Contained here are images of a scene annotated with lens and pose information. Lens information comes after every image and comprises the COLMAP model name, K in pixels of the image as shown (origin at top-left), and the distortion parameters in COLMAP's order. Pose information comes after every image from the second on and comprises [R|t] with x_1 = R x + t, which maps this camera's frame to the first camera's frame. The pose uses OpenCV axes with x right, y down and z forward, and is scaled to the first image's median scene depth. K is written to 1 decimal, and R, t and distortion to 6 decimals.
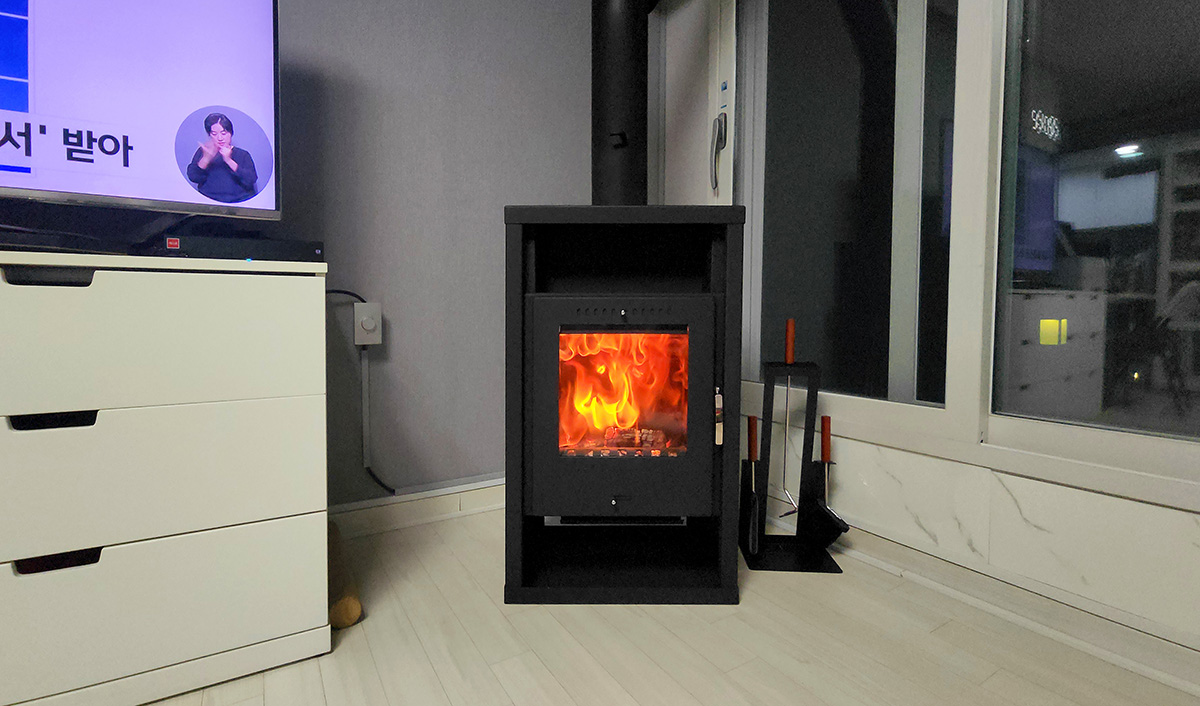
lens RADIAL K [[512.1, 0, 559.8], [0, 512.1, 327.1], [0, 0, 1]] dist [-0.003813, -0.000566]
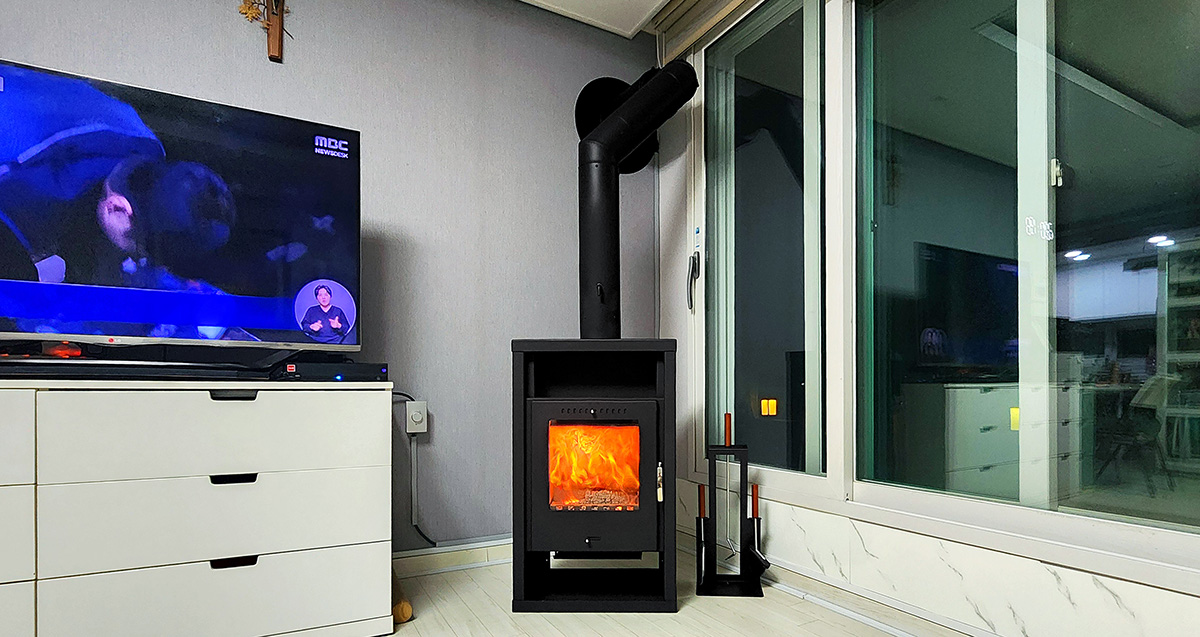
lens RADIAL K [[598.7, 0, 650.3], [0, 598.7, 383.2], [0, 0, 1]] dist [0.002451, 0.000926]
pose [[0.999412, 0.001689, 0.034249, 0.191448], [-0.000378, 0.999268, -0.038249, -0.036670], [-0.034289, 0.038213, 0.998681, -0.623013]]
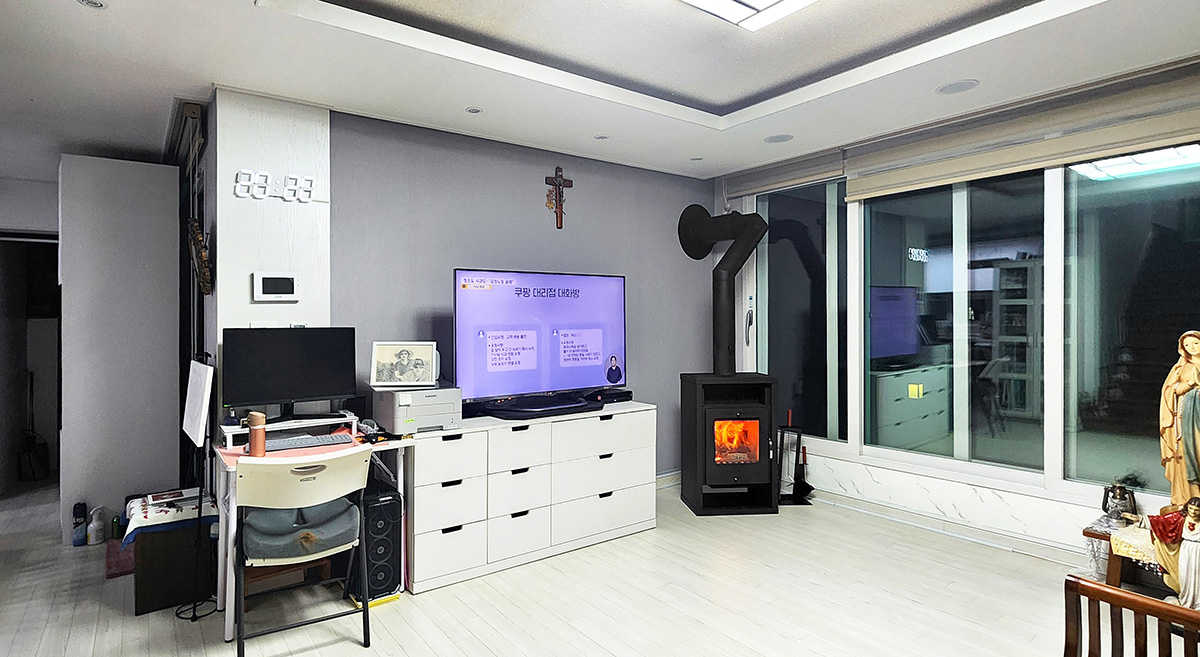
lens RADIAL K [[583.5, 0, 536.5], [0, 583.5, 317.8], [0, 0, 1]] dist [0.012406, -0.001215]
pose [[0.995127, -0.011409, 0.097943, -1.140641], [0.014500, 0.999417, -0.030901, -0.414777], [-0.097533, 0.032170, 0.994712, -1.892467]]
